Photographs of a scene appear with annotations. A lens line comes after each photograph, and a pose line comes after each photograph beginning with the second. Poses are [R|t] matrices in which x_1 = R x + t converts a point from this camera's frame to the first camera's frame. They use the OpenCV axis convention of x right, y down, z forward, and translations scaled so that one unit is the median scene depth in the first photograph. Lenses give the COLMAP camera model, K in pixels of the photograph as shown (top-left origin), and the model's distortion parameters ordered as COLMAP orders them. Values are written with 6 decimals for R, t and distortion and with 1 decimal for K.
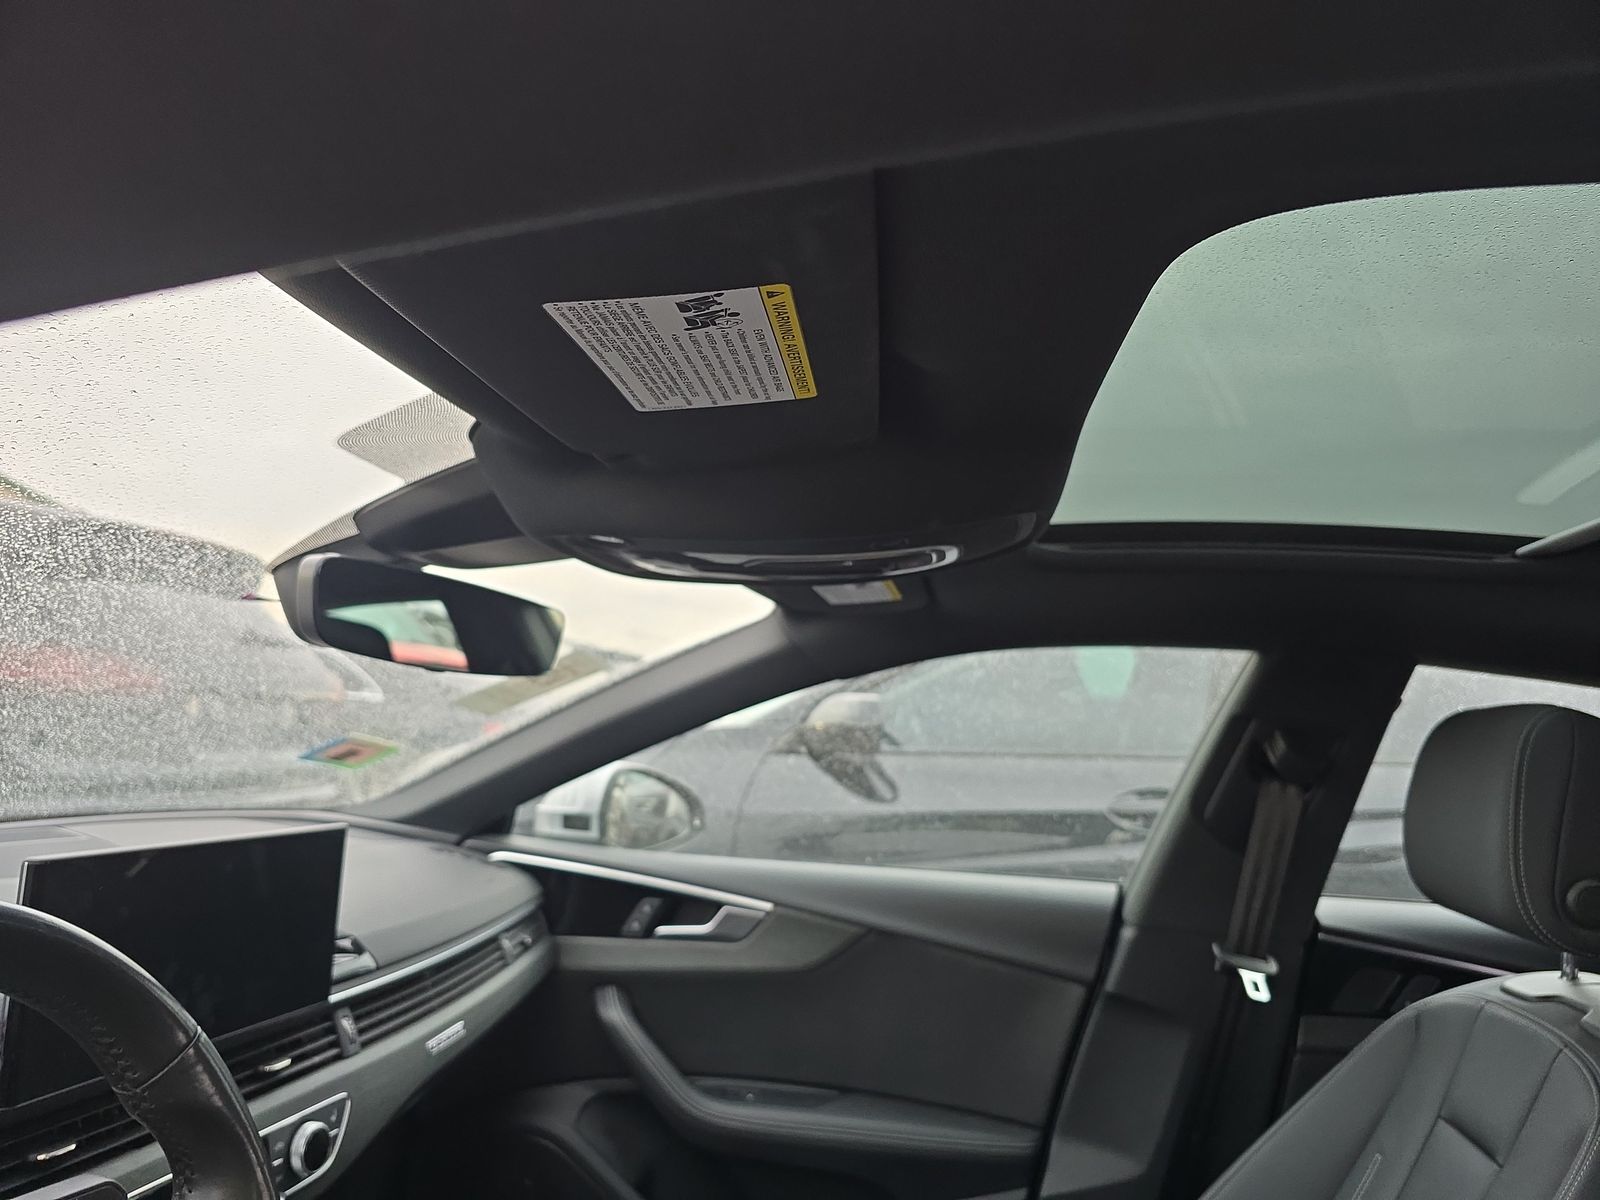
lens RADIAL K [[1097.1, 0, 800.0], [0, 1097.1, 600.0], [0, 0, 1]] dist [0.042674, -0.031104]
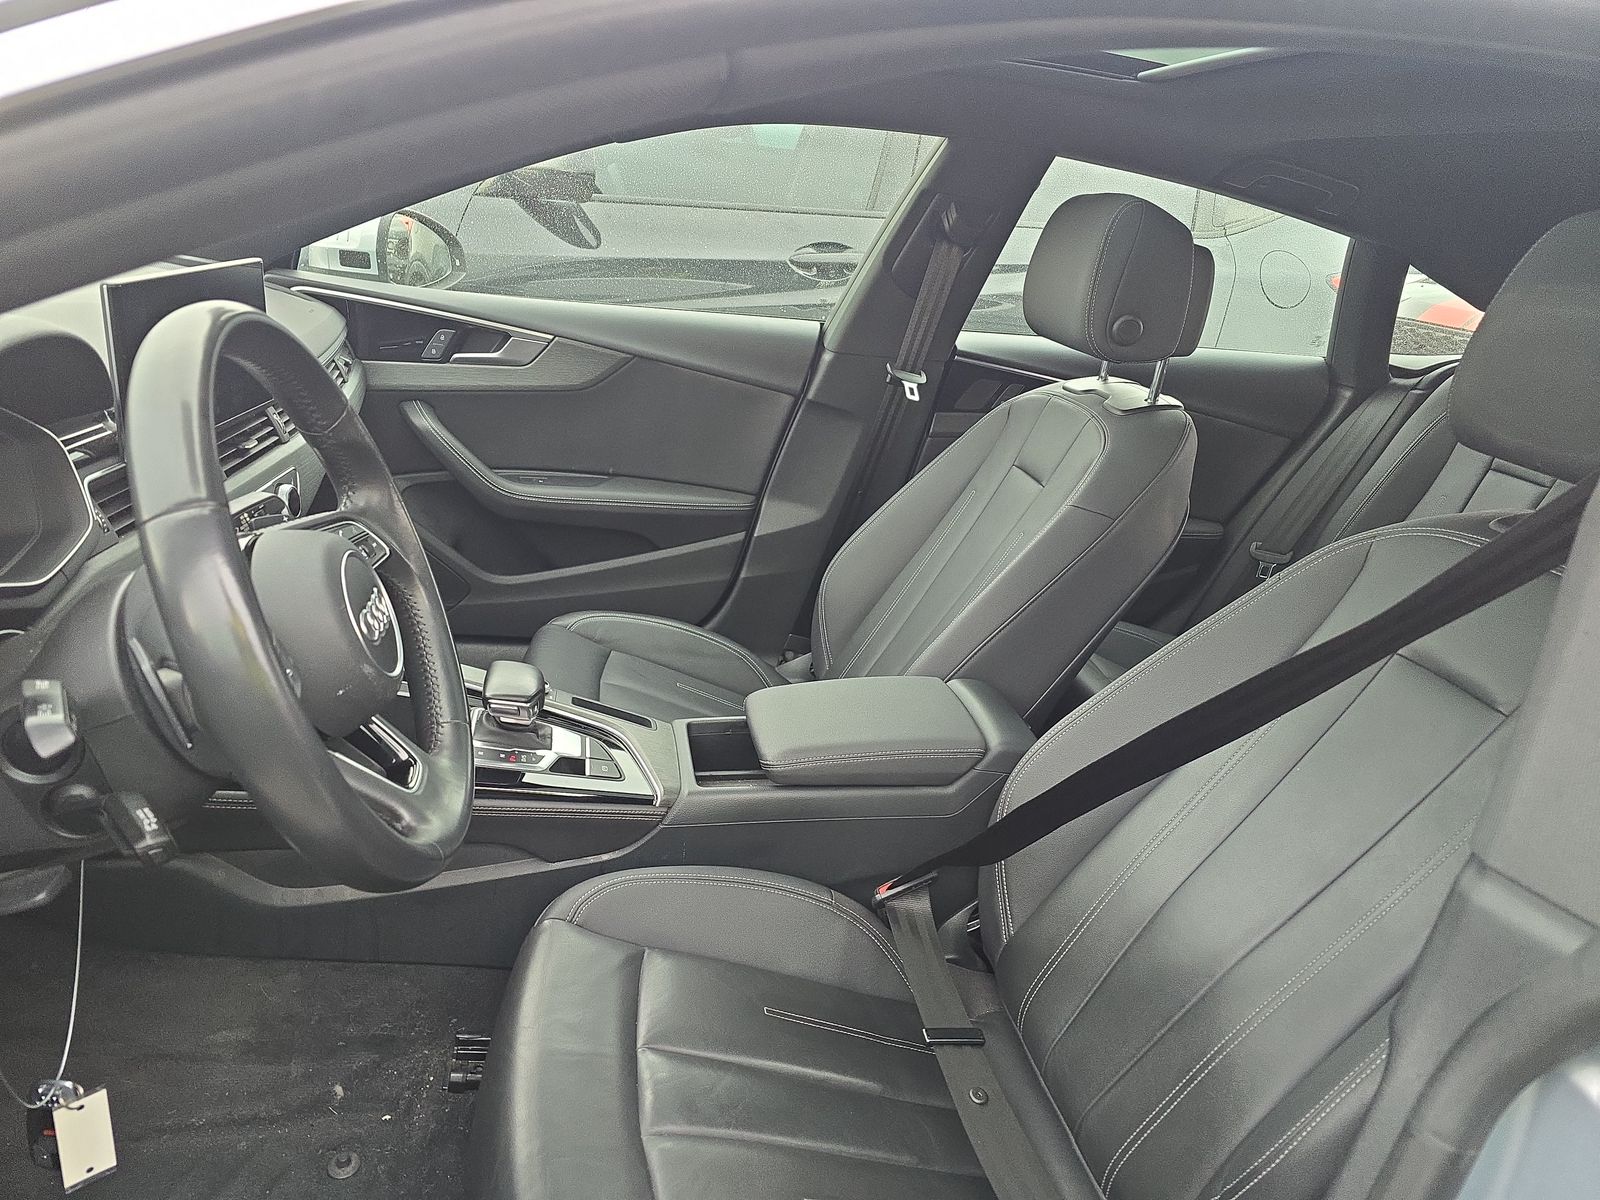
lens RADIAL K [[1097.1, 0, 800.0], [0, 1097.1, 600.0], [0, 0, 1]] dist [0.042674, -0.031104]
pose [[0.947282, -0.071936, 0.312221, -0.174364], [-0.084421, 0.883996, 0.459808, -0.049222], [-0.309079, -0.461926, 0.831321, -0.239478]]
